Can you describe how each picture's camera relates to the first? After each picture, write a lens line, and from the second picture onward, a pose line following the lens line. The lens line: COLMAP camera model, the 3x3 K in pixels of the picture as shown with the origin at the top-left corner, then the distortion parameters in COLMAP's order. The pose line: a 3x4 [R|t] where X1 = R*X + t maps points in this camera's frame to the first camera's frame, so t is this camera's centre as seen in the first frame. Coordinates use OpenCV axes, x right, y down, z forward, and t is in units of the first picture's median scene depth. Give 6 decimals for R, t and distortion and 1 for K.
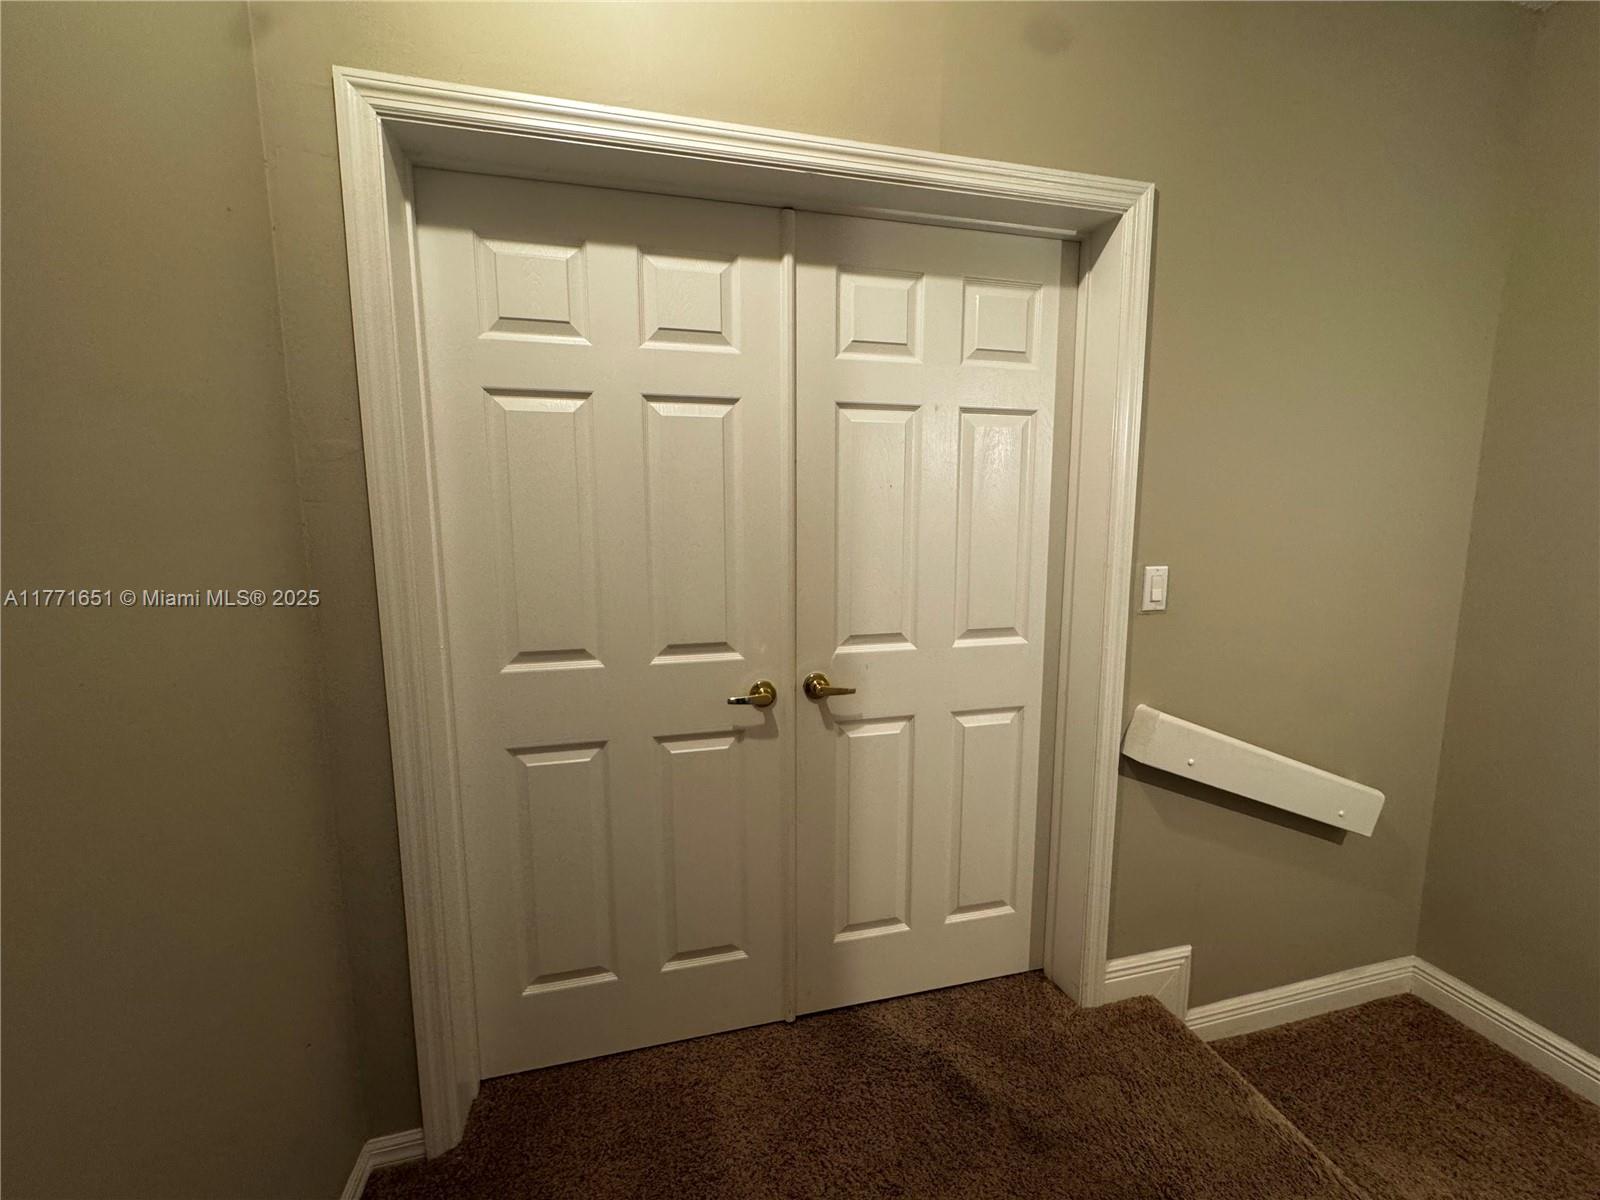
lens RADIAL K [[638.4, 0, 799.3], [0, 638.4, 599.3], [0, 0, 1]] dist [-0.003701, 0.000941]
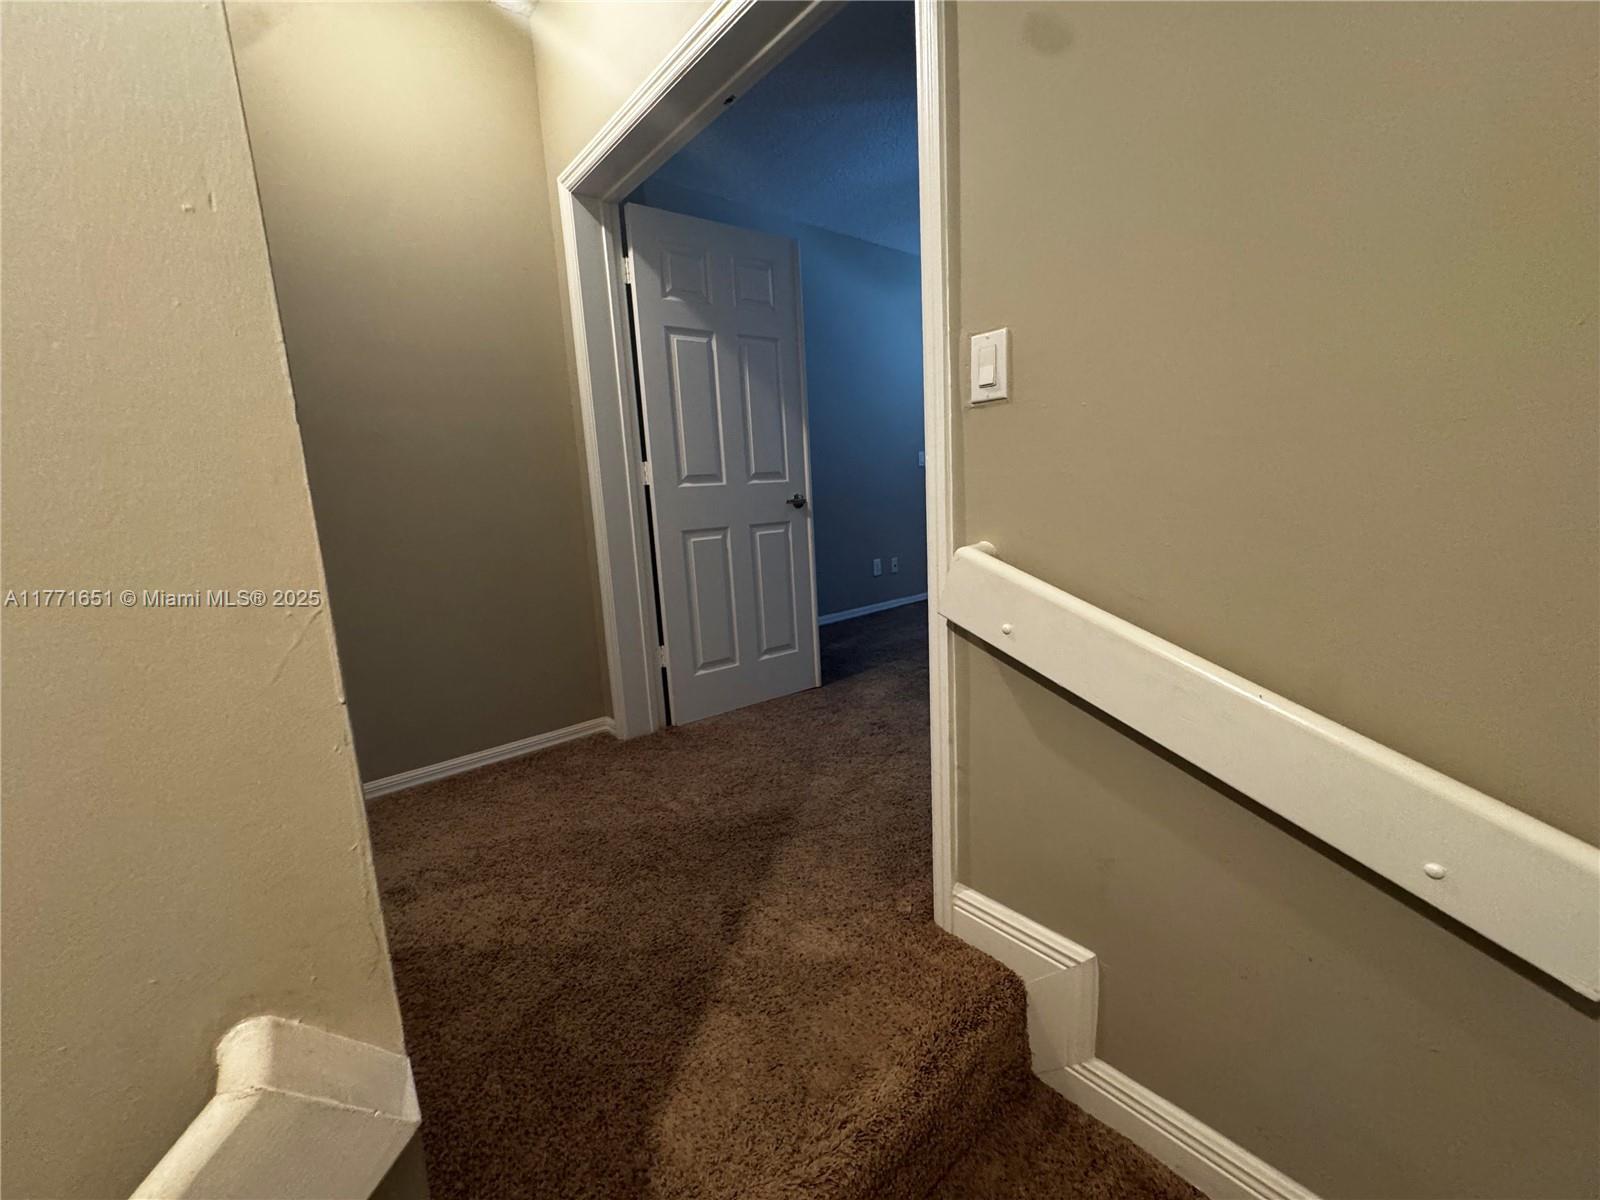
lens RADIAL K [[638.4, 0, 796.1], [0, 638.4, 600.8], [0, 0, 1]] dist [-0.003701, 0.000941]
pose [[0.439921, 0.133807, -0.888012, 1.108429], [-0.064800, 0.990989, 0.117222, 0.164788], [0.895695, 0.005974, 0.444628, 0.515582]]
